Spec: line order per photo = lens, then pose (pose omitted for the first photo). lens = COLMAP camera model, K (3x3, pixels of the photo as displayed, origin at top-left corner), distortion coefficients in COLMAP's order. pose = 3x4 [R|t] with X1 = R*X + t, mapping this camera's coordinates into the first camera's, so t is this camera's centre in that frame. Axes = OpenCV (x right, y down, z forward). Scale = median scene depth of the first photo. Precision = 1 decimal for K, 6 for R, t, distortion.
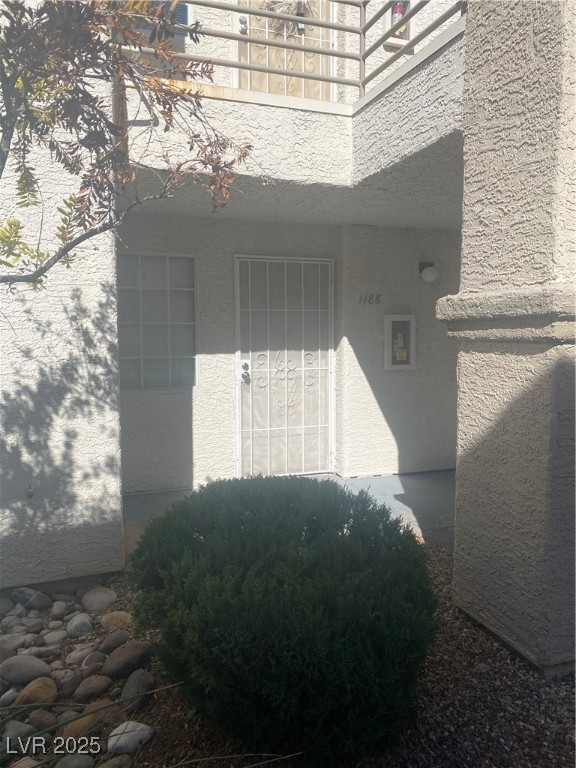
lens RADIAL K [[581.6, 0, 312.0], [0, 581.6, 374.2], [0, 0, 1]] dist [0.045656, -0.063306]
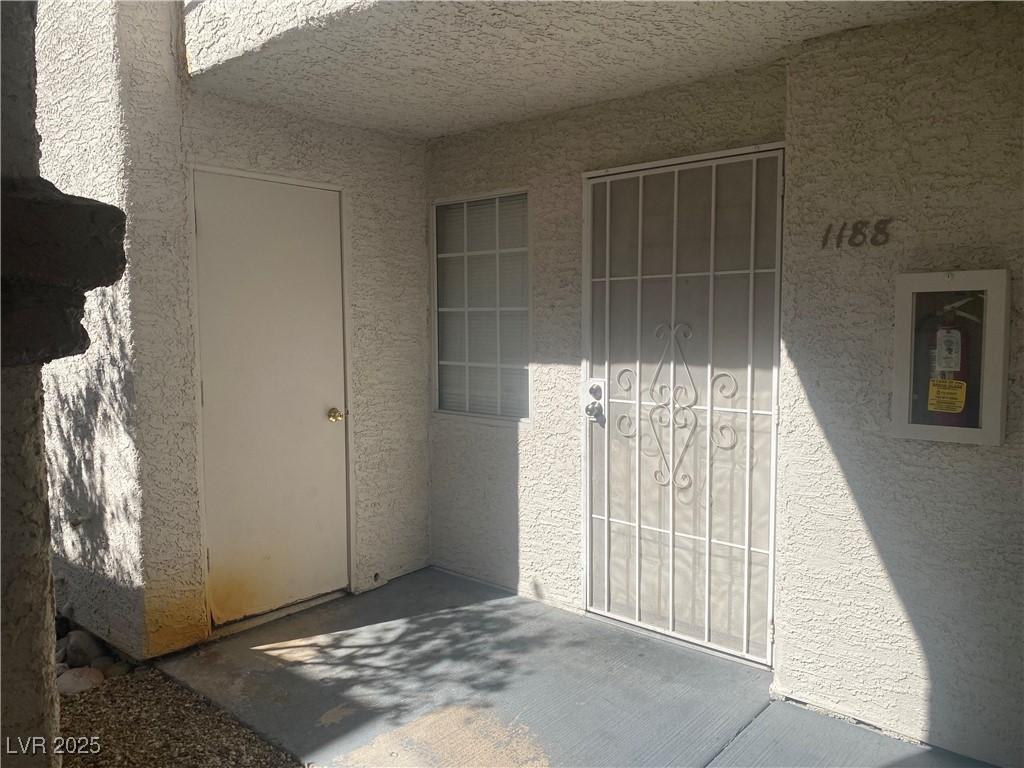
lens RADIAL K [[775.4, 0, 509.1], [0, 775.4, 381.3], [0, 0, 1]] dist [0.045656, -0.063306]
pose [[0.464438, 0.073640, -0.882539, 0.749965], [-0.064542, 0.996701, 0.049201, -0.082856], [0.883251, 0.034111, 0.467658, 1.010408]]
